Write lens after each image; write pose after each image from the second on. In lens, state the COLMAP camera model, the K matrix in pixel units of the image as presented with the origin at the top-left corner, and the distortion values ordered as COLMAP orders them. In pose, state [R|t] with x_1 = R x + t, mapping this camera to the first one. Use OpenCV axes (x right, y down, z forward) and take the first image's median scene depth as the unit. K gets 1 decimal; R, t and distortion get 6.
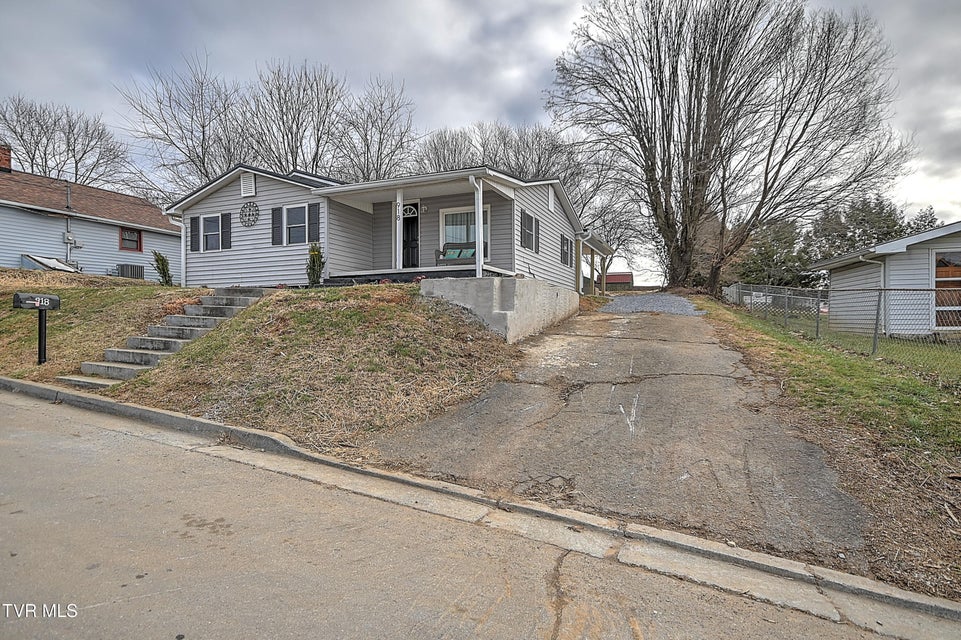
lens RADIAL K [[527.5, 0, 478.9], [0, 527.5, 322.5], [0, 0, 1]] dist [0.016018, 0.003183]
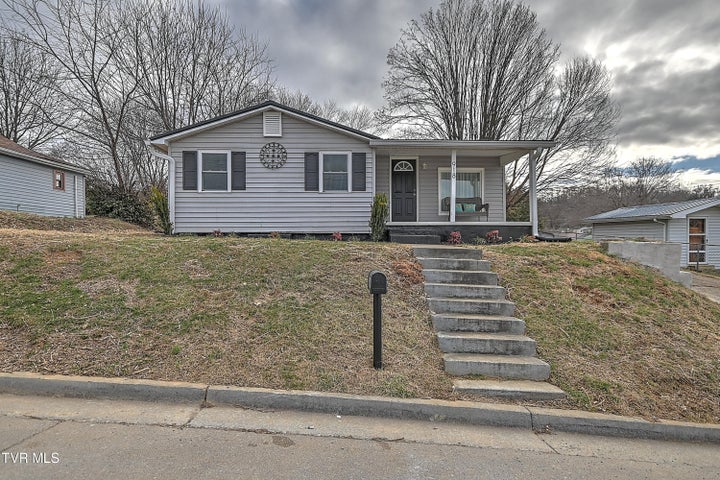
lens RADIAL K [[395.2, 0, 356.7], [0, 395.2, 243.0], [0, 0, 1]] dist [0.016018, 0.003183]
pose [[0.903170, 0.001975, 0.429278, -0.606228], [-0.003608, 0.999989, 0.002991, -0.051591], [-0.429267, -0.004250, 0.903168, 0.298581]]
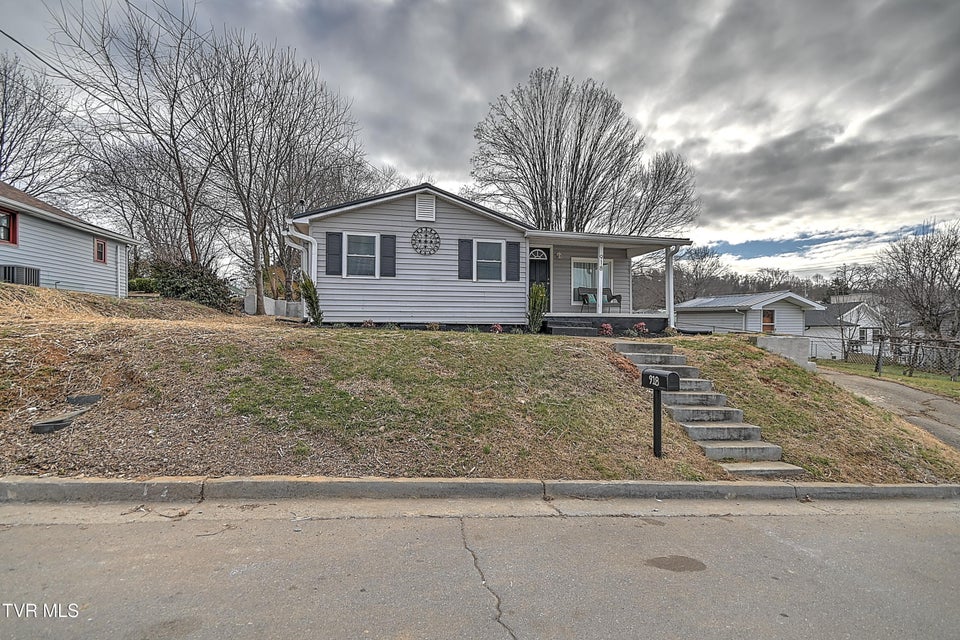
lens RADIAL K [[441.1, 0, 478.0], [0, 441.1, 321.0], [0, 0, 1]] dist [0.000685, -0.006569]
pose [[0.802316, 0.014164, 0.596731, -0.808672], [-0.012102, 0.999899, -0.007462, -0.066158], [-0.596777, -0.001235, 0.802406, 0.354974]]
